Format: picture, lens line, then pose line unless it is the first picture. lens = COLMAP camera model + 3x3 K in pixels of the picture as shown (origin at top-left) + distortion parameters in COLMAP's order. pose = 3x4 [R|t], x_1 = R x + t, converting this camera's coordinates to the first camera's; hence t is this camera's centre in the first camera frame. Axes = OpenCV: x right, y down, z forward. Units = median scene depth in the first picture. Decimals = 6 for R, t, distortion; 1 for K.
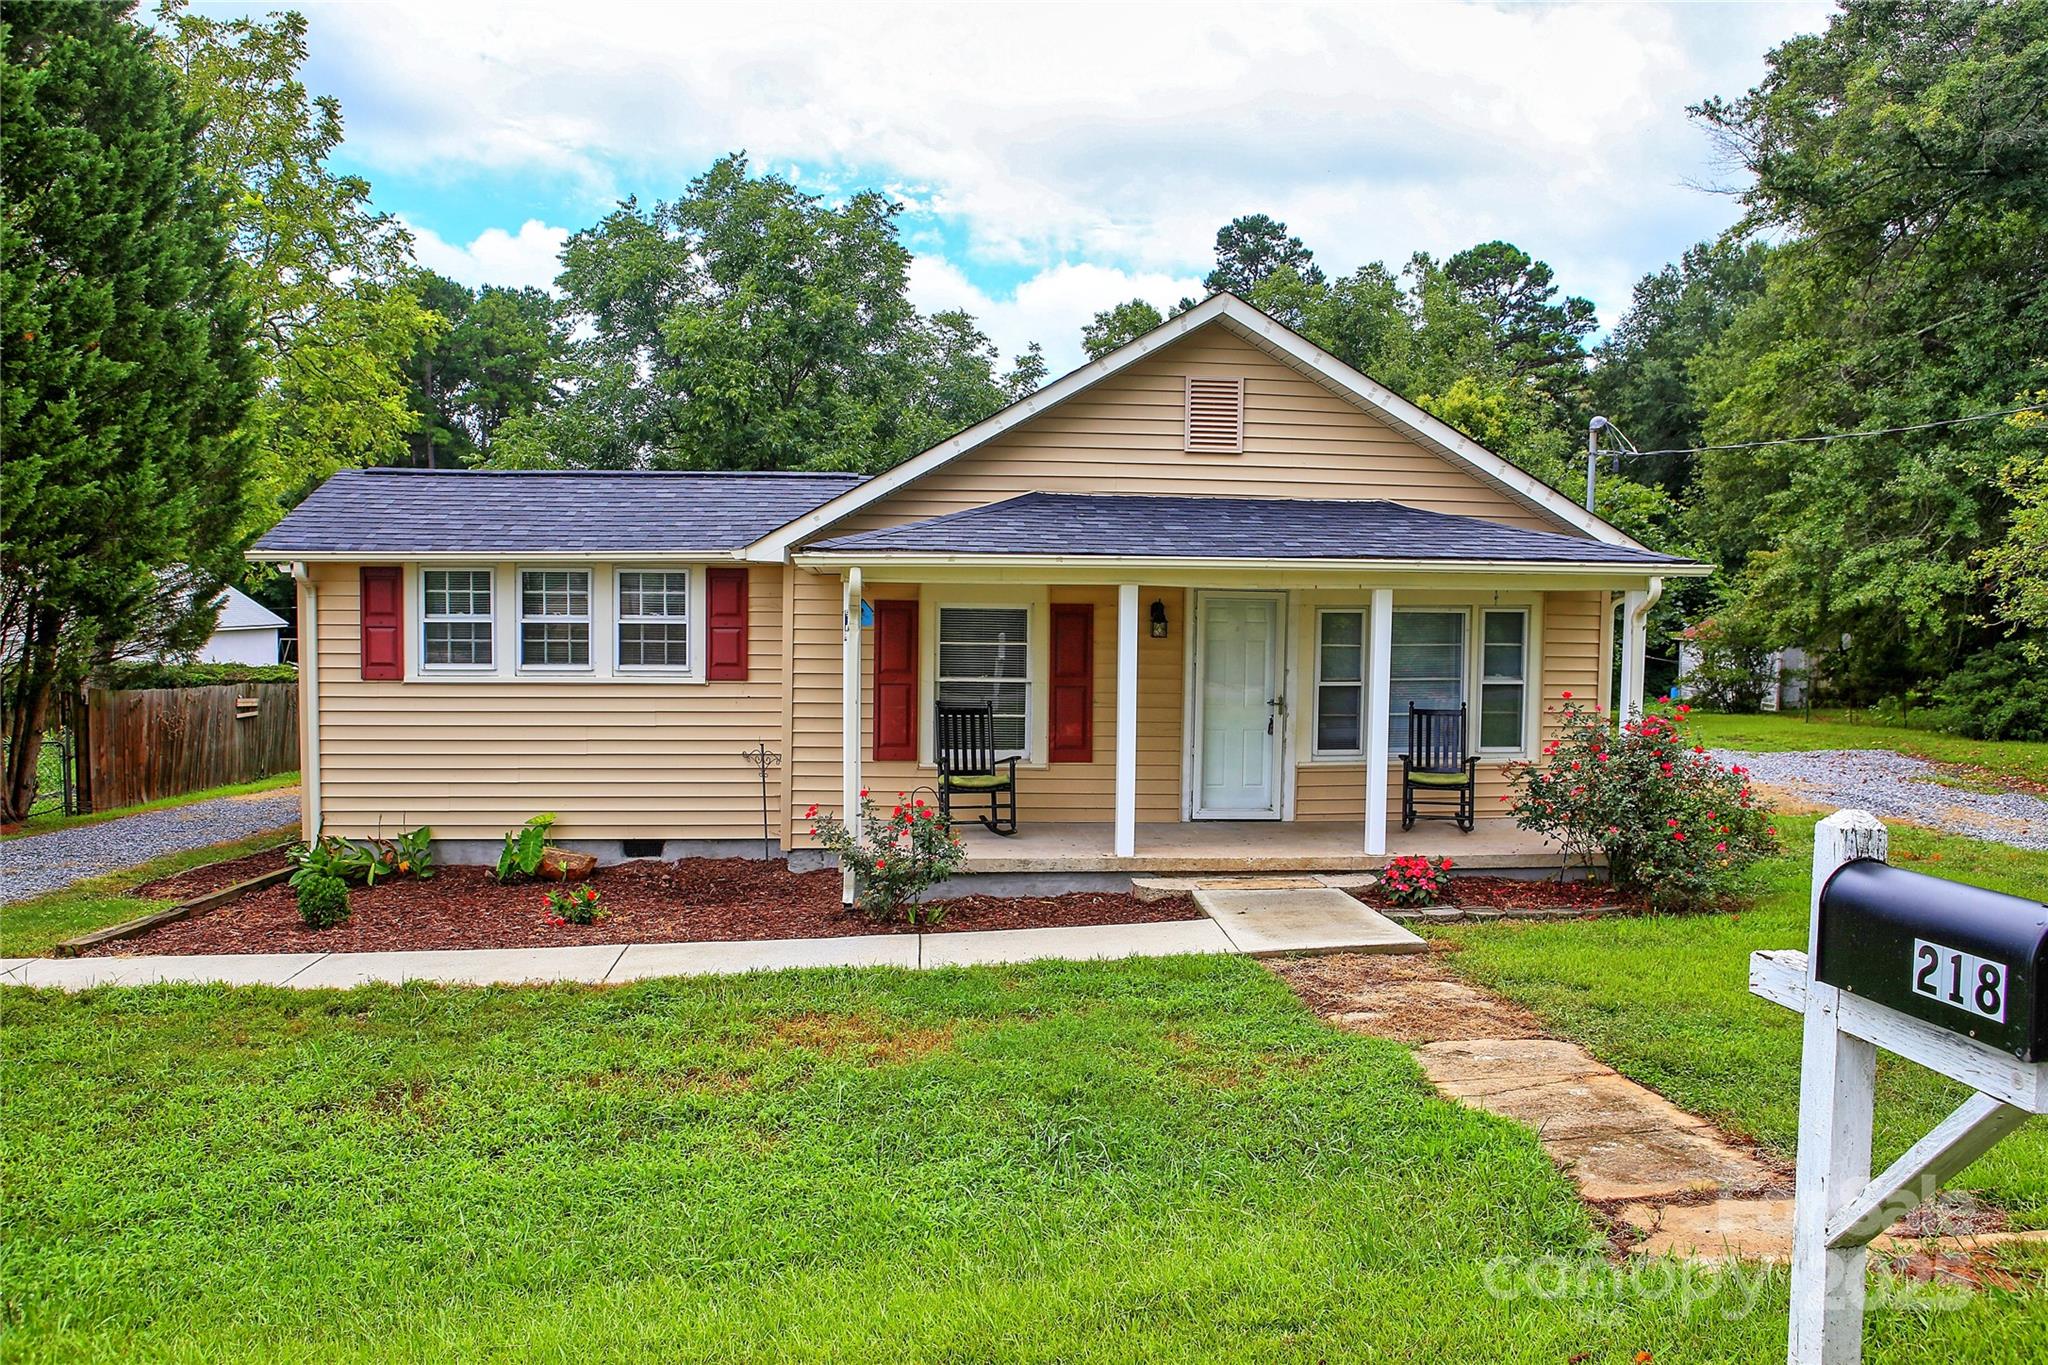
lens RADIAL K [[1429.2, 0, 1024.0], [0, 1429.2, 689.9], [0, 0, 1]] dist [-0.087487, 0.047179]
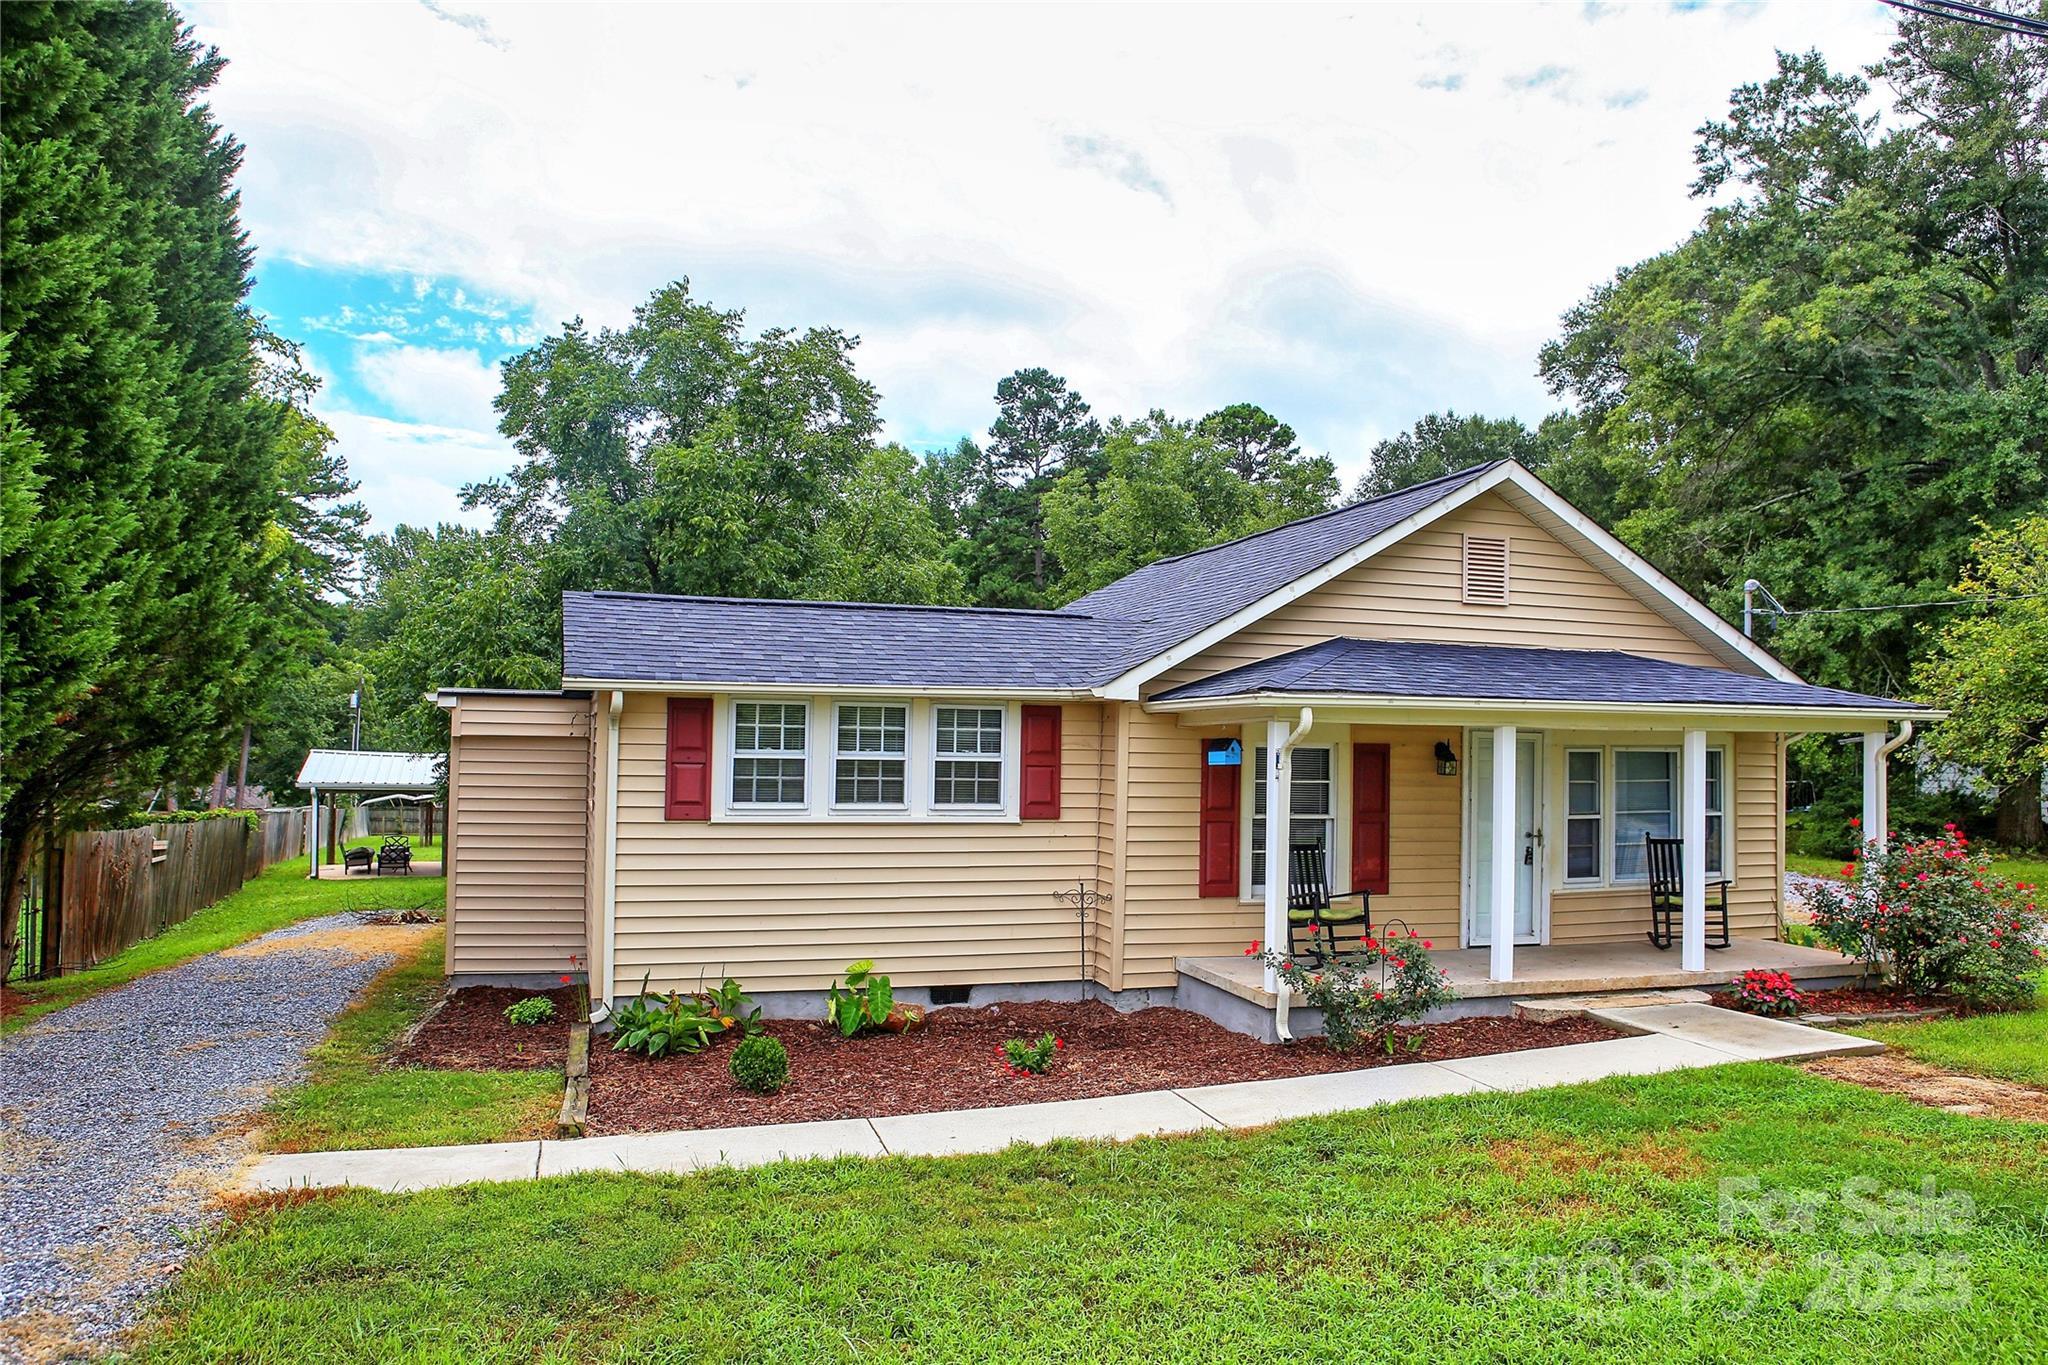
lens RADIAL K [[1429.2, 0, 1027.5], [0, 1429.2, 683.5], [0, 0, 1]] dist [-0.087487, 0.047179]
pose [[0.975548, 0.014402, 0.219315, -0.438326], [0.007660, 0.995017, -0.099415, -0.001832], [-0.219653, 0.098664, 0.970576, 0.033454]]
